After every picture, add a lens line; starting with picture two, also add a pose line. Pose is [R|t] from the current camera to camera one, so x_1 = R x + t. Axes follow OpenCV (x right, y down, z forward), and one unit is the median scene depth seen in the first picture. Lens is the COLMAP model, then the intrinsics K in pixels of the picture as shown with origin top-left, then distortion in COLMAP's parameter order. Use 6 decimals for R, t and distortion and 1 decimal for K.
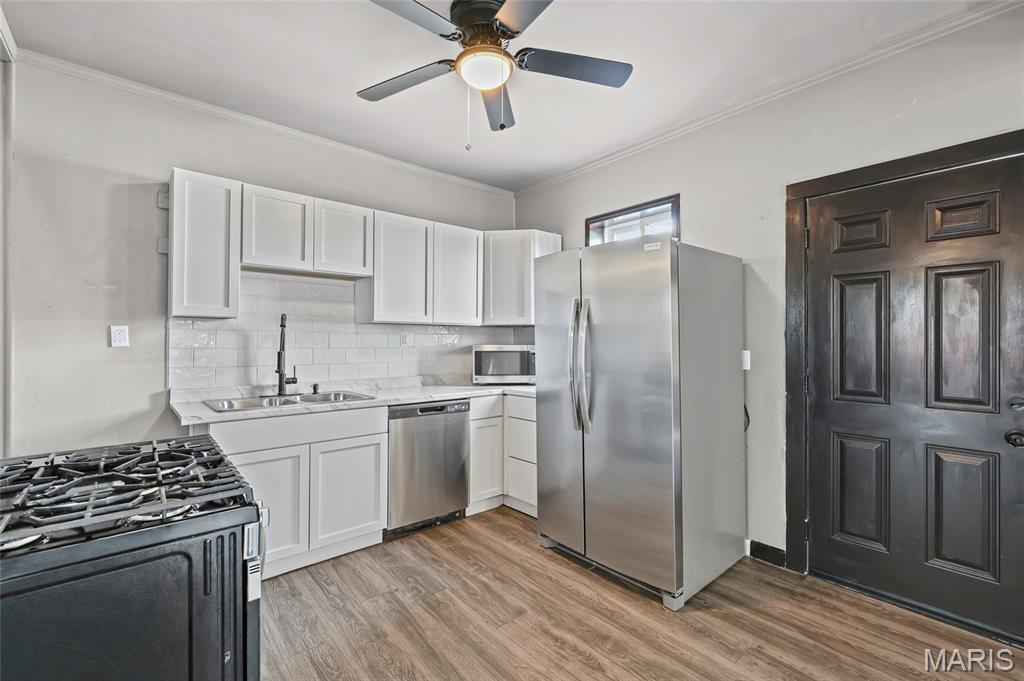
lens RADIAL K [[451.1, 0, 511.0], [0, 451.1, 335.1], [0, 0, 1]] dist [-0.000570, -0.001419]
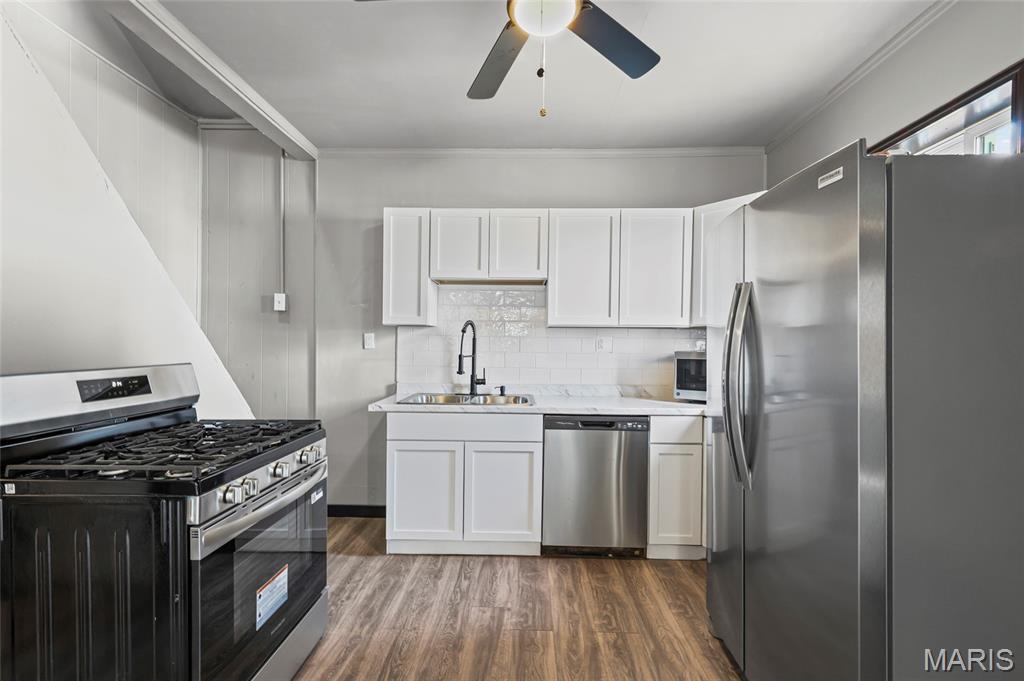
lens RADIAL K [[451.1, 0, 511.3], [0, 451.1, 346.9], [0, 0, 1]] dist [-0.000570, -0.001419]
pose [[0.733784, 0.005665, -0.679360, 0.317921], [0.002654, 0.999934, 0.011204, 0.005275], [0.679378, -0.010025, 0.733720, 0.261171]]
